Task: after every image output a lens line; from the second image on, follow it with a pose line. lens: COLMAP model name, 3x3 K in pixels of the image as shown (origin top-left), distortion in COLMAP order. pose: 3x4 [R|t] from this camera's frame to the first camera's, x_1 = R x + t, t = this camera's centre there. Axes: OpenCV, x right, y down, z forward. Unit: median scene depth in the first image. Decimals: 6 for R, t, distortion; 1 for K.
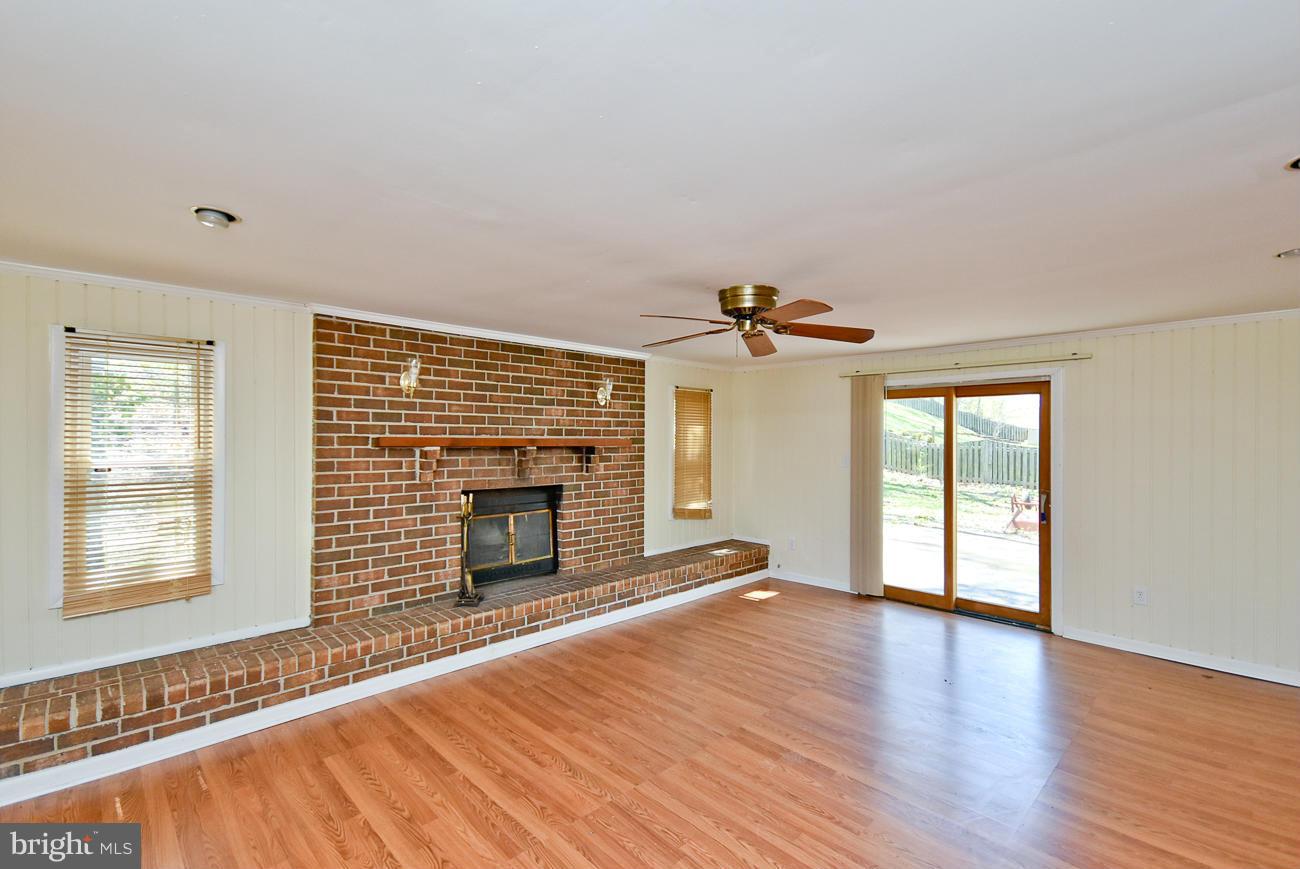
lens RADIAL K [[587.1, 0, 650.0], [0, 587.1, 434.5], [0, 0, 1]] dist [0.035136, -0.015095]
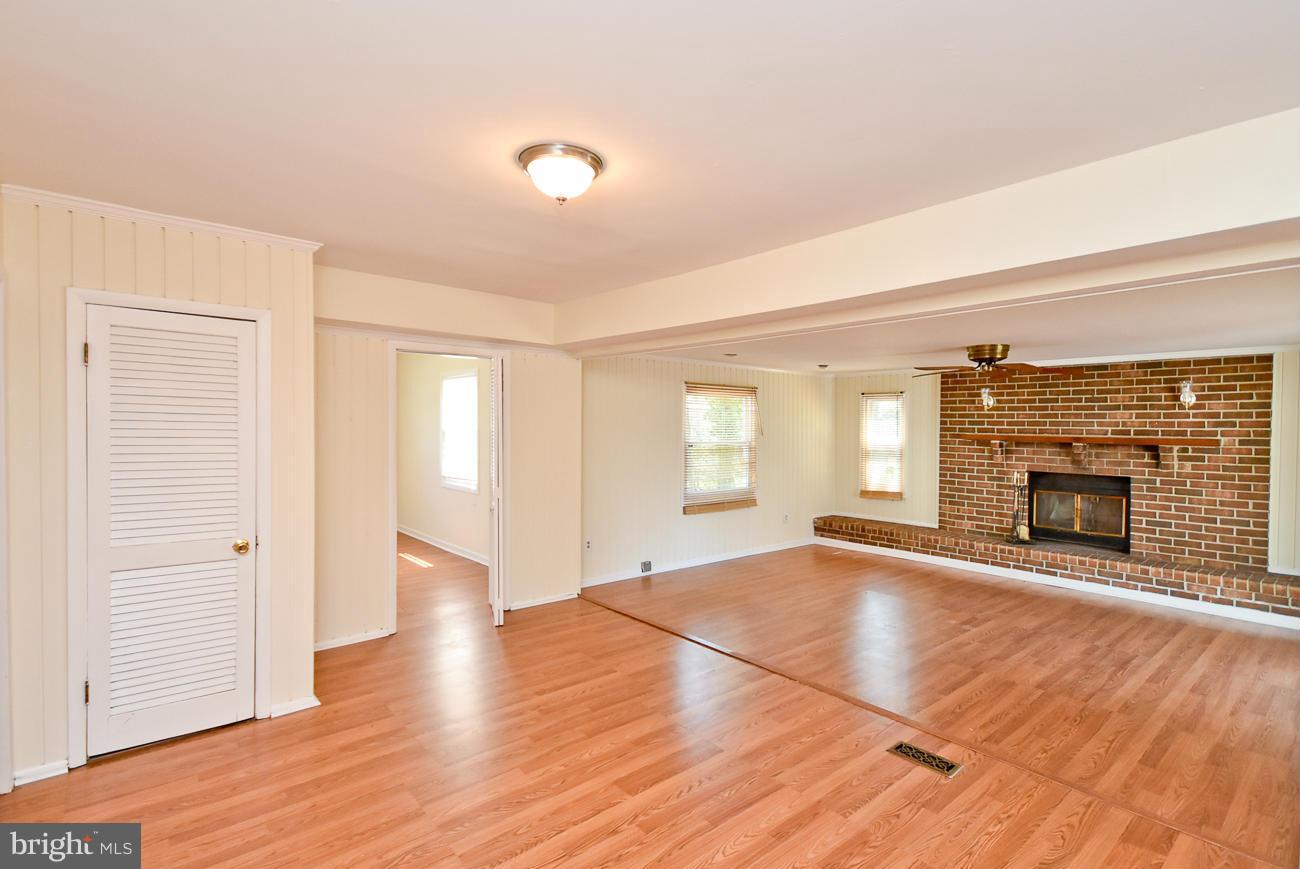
lens RADIAL K [[587.1, 0, 650.0], [0, 587.1, 434.5], [0, 0, 1]] dist [0.035136, -0.015095]
pose [[-0.074692, 0.005667, -0.997191, 1.238397], [-0.011217, 0.999916, 0.006522, 0.003613], [0.997144, 0.011672, -0.074622, 0.148778]]
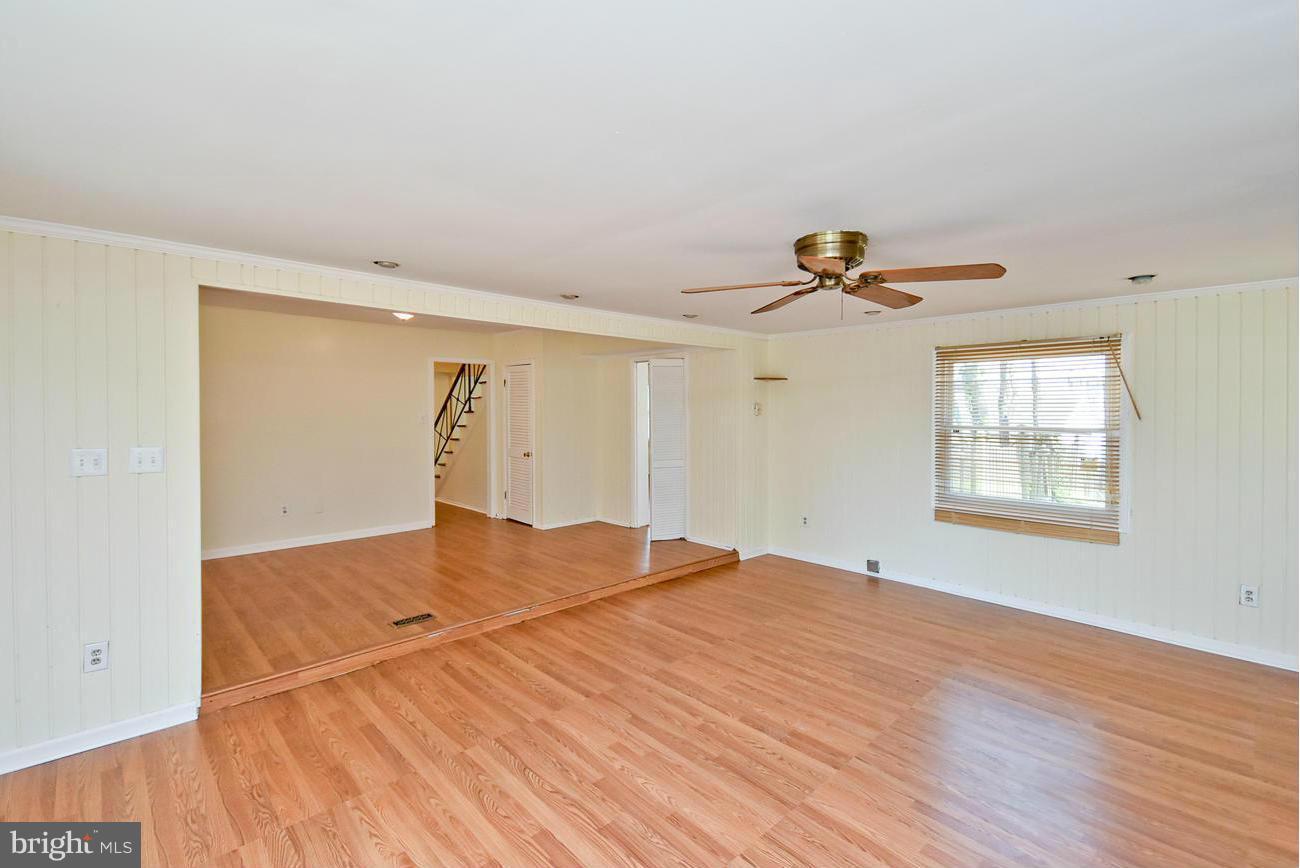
lens RADIAL K [[575.0, 0, 678.1], [0, 575.0, 404.5], [0, 0, 1]] dist [0.031371, 0.000033]
pose [[-0.999664, -0.007251, -0.024901, 0.275158], [-0.007061, 0.999945, -0.007724, 0.002251], [0.024956, -0.007546, -0.999660, 1.248364]]
